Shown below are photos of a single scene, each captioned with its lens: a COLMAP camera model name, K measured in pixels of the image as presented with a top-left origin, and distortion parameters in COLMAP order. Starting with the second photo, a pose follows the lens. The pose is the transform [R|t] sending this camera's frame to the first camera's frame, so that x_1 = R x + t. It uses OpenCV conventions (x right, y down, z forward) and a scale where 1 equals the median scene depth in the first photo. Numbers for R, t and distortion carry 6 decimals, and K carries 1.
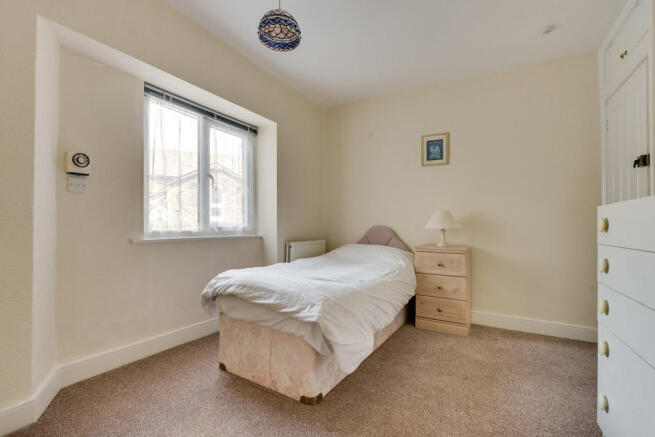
lens RADIAL K [[301.7, 0, 330.6], [0, 301.7, 222.6], [0, 0, 1]] dist [0.000530, 0.001010]
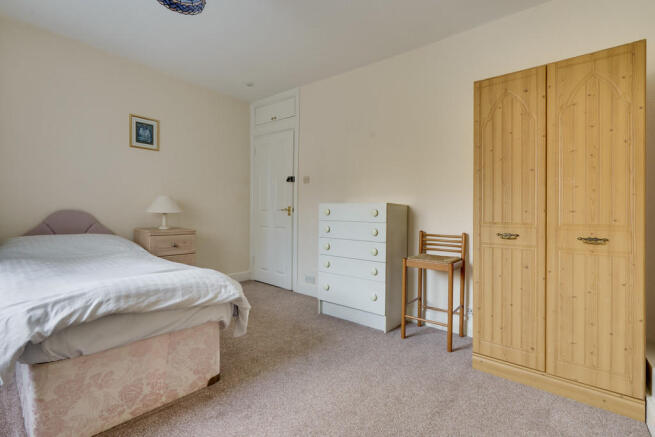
lens RADIAL K [[301.7, 0, 331.6], [0, 301.7, 213.3], [0, 0, 1]] dist [0.000530, 0.001010]
pose [[0.153288, -0.015155, 0.988065, -0.718474], [-0.021972, 0.999583, 0.018740, -0.012882], [-0.987937, -0.024582, 0.152891, 0.308359]]
